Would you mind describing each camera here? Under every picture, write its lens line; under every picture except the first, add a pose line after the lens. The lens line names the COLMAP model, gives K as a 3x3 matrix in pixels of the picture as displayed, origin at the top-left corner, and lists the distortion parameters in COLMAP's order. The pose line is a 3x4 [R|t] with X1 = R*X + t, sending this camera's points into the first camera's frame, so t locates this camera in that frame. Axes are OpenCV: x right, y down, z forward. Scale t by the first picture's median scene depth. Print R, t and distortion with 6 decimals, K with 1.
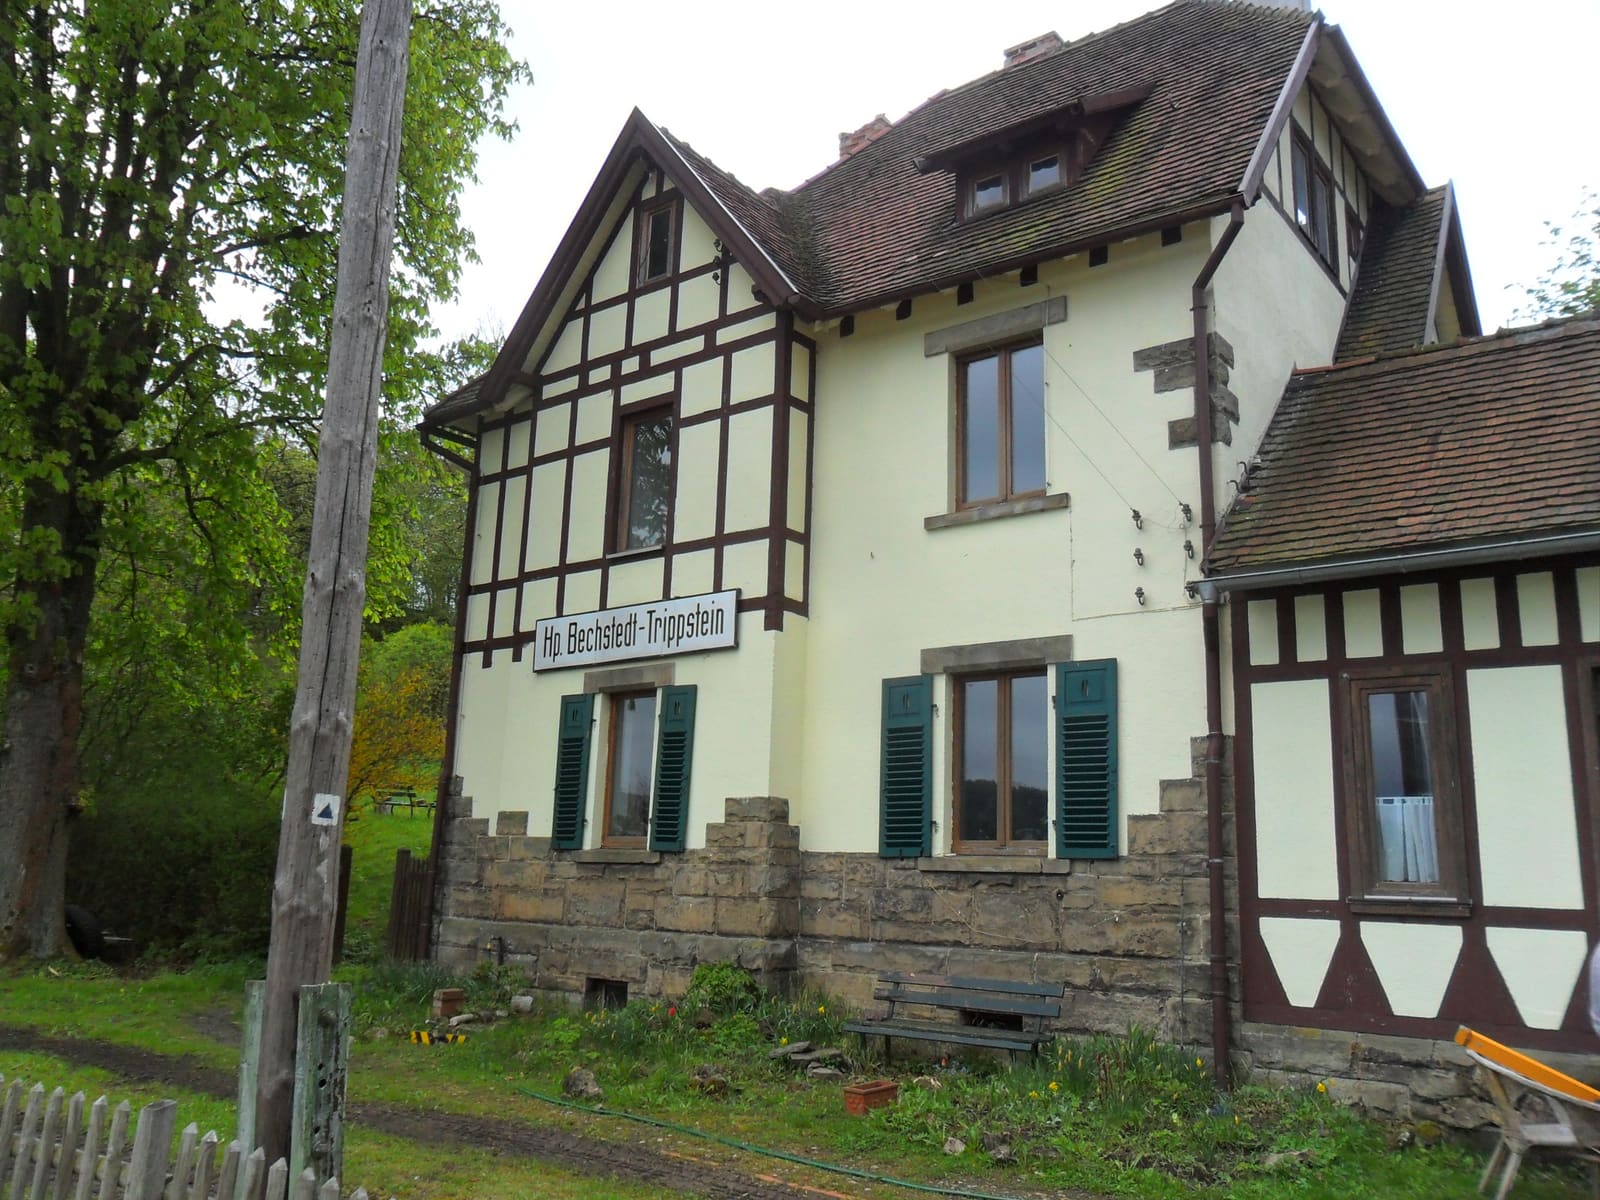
lens RADIAL K [[1435.3, 0, 798.6], [0, 1435.3, 542.1], [0, 0, 1]] dist [-0.012123, -0.002626]
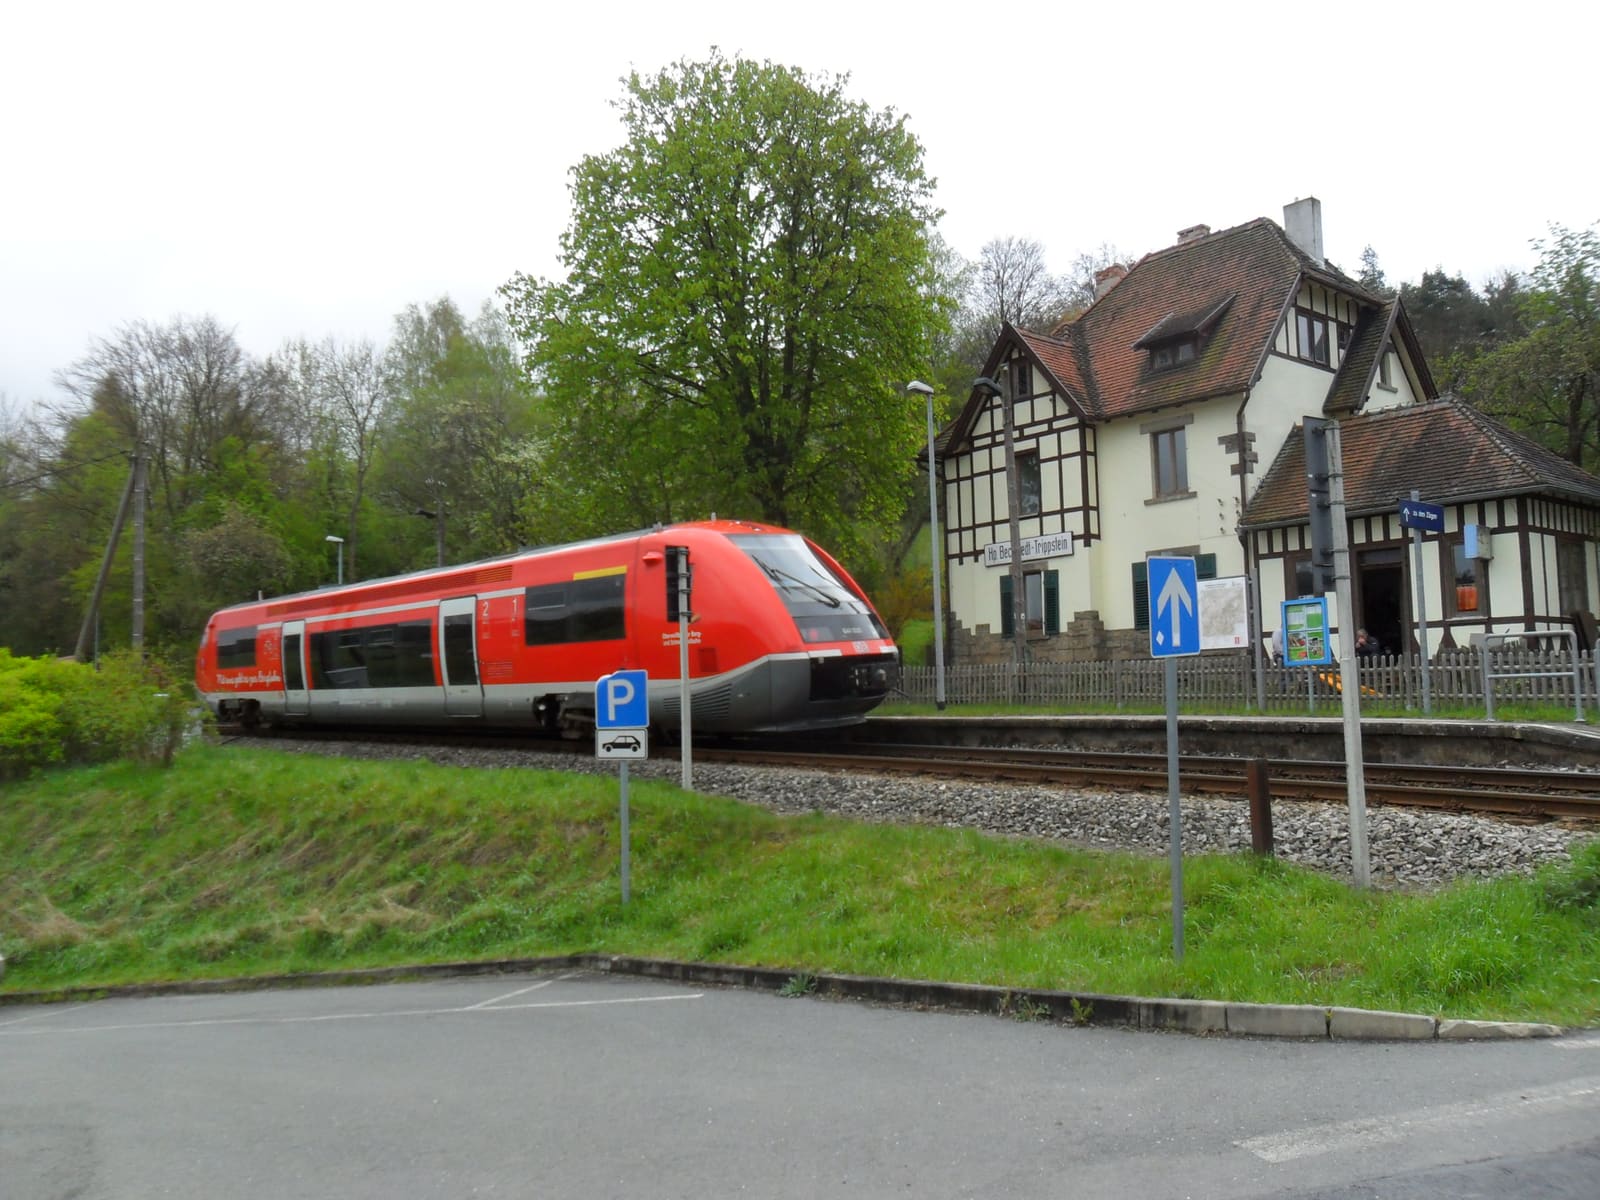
lens RADIAL K [[1435.3, 0, 798.6], [0, 1435.3, 542.1], [0, 0, 1]] dist [-0.012123, -0.002626]
pose [[0.977940, -0.075175, -0.194890, -0.020747], [0.097047, 0.989702, 0.105219, -0.251296], [0.184973, -0.121812, 0.975165, -1.504775]]
